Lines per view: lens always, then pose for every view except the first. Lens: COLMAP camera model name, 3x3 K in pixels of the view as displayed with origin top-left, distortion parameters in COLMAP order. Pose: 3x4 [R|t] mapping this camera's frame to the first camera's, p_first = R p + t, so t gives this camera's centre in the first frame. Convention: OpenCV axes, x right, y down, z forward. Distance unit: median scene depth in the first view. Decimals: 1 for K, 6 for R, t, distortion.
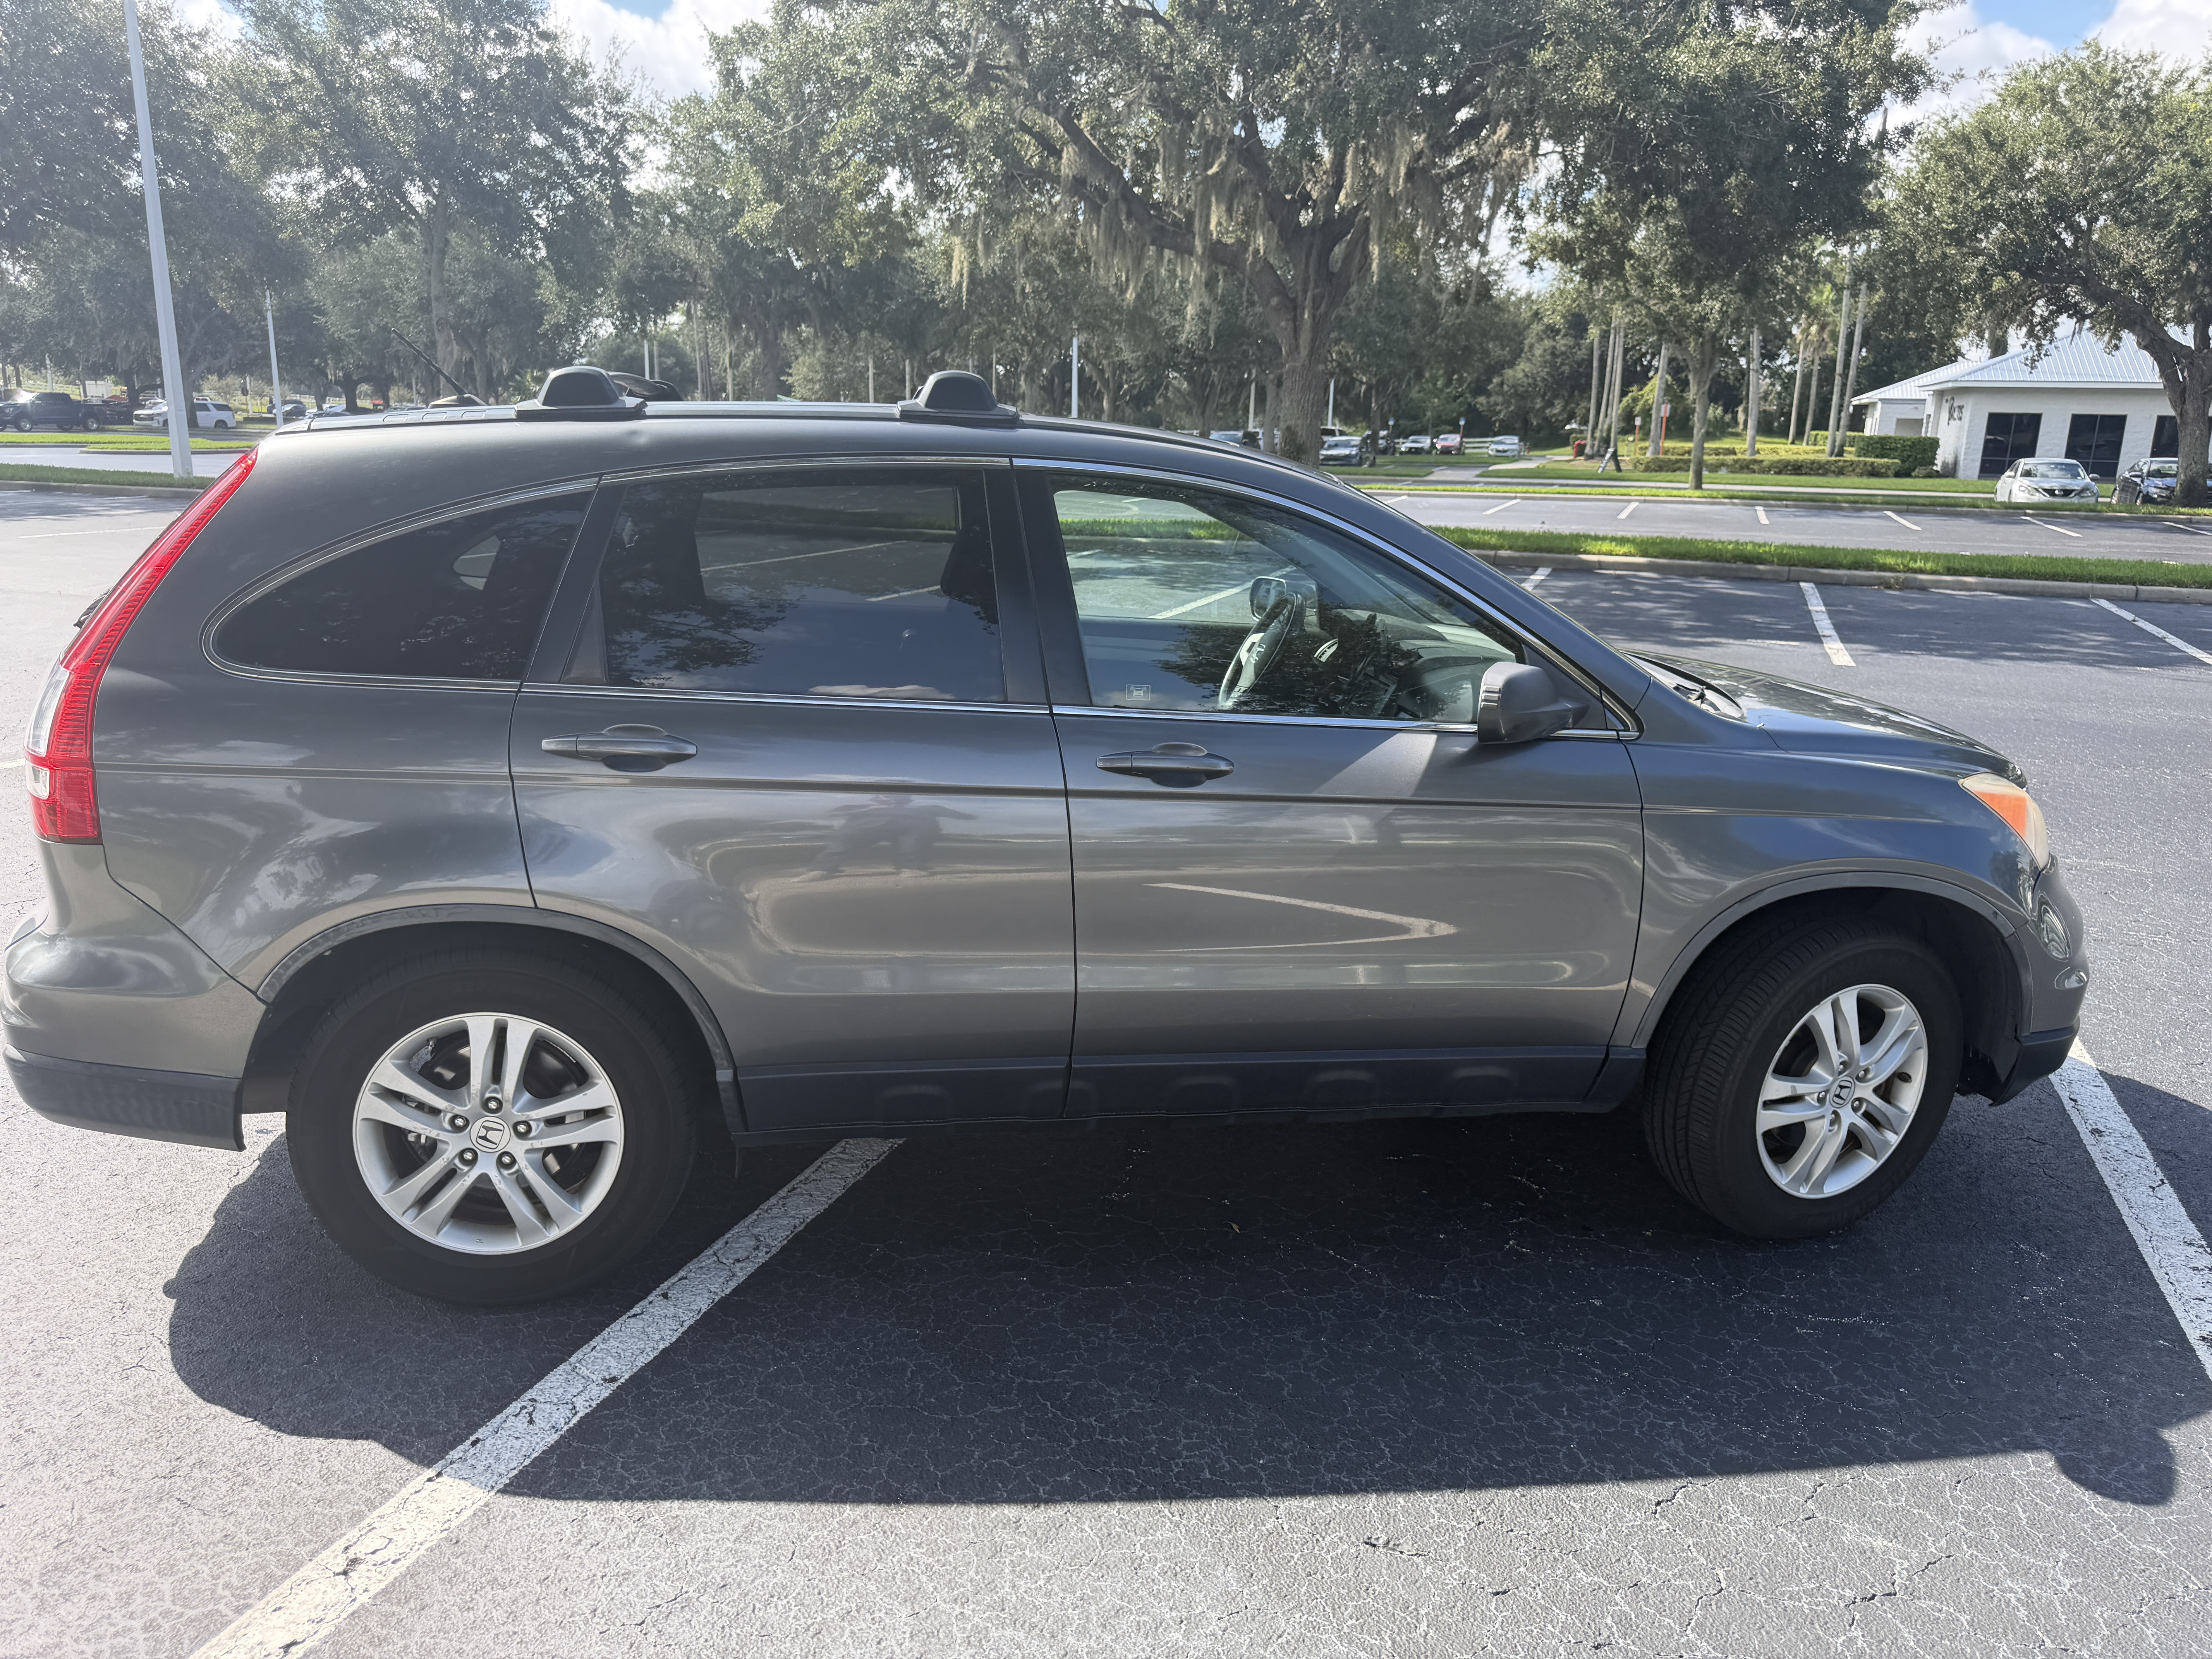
lens RADIAL K [[1561.7, 0, 1101.2], [0, 1561.7, 831.4], [0, 0, 1]] dist [-0.000111, -0.005834]
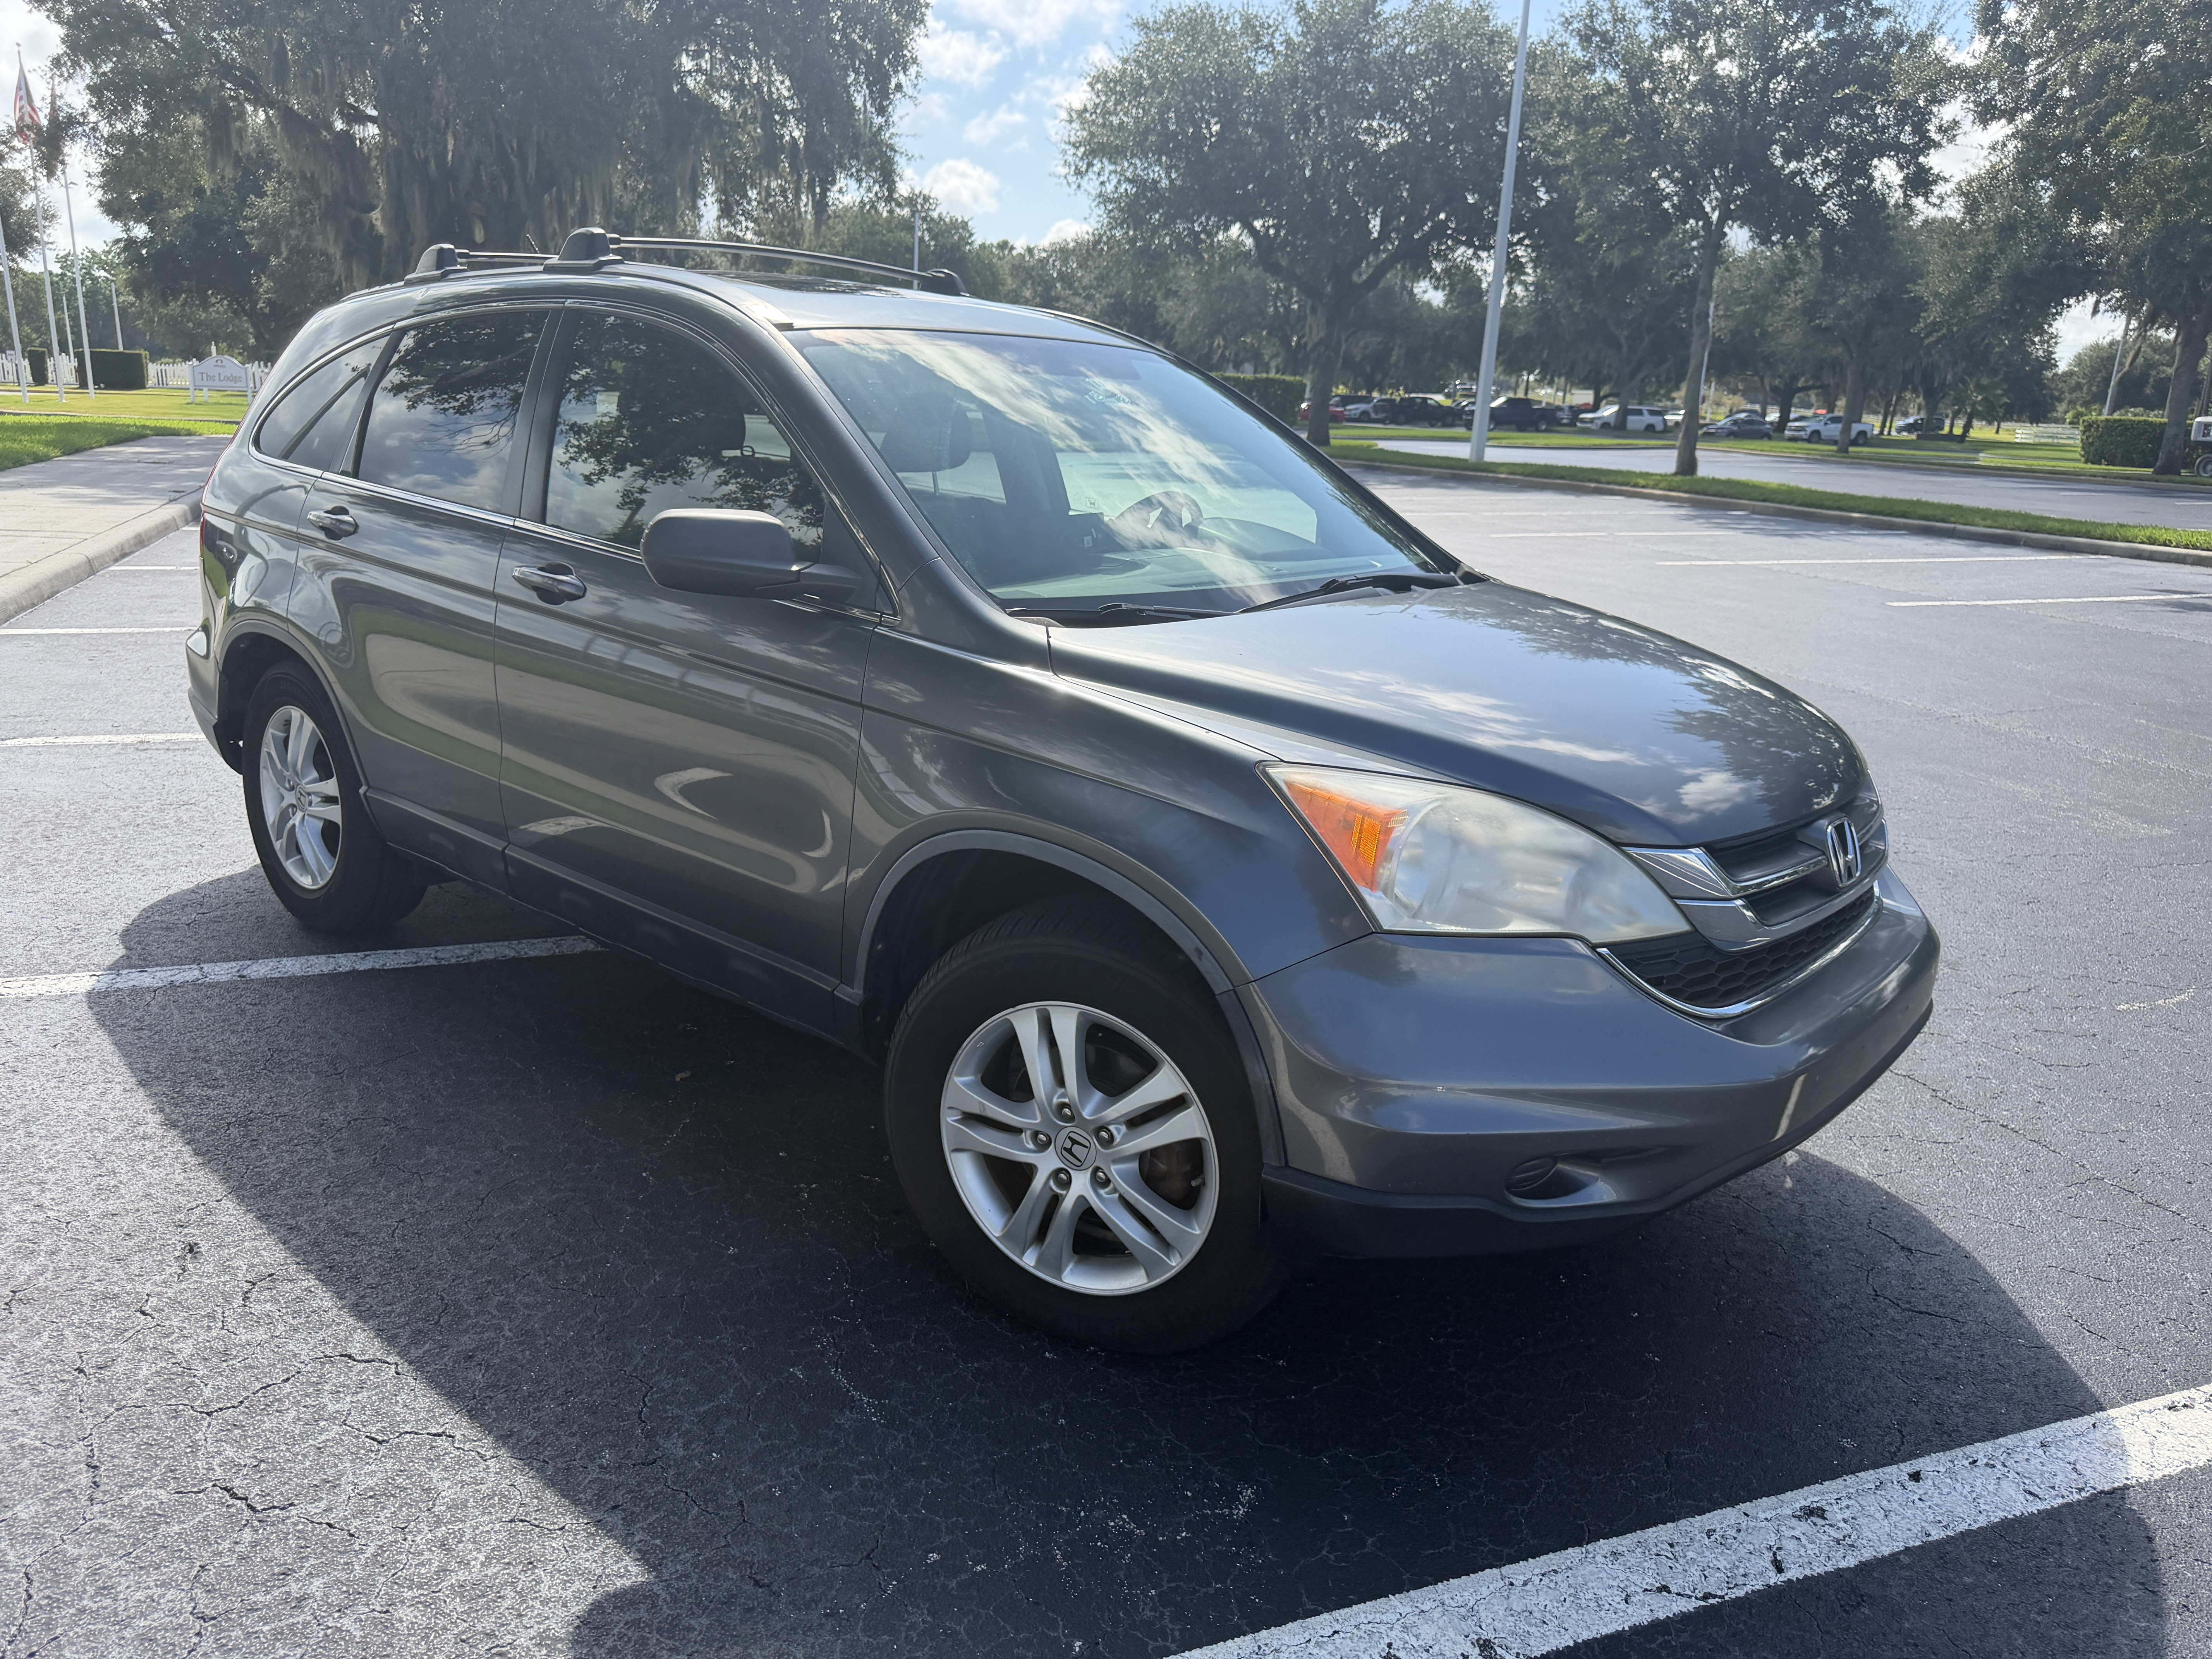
lens RADIAL K [[1561.7, 0, 1103.9], [0, 1561.7, 822.0], [0, 0, 1]] dist [-0.000111, -0.005834]
pose [[0.664569, 0.202226, -0.719342, 0.115677], [-0.210976, 0.974295, 0.078988, -0.005041], [0.716824, 0.099271, 0.690151, 0.058519]]
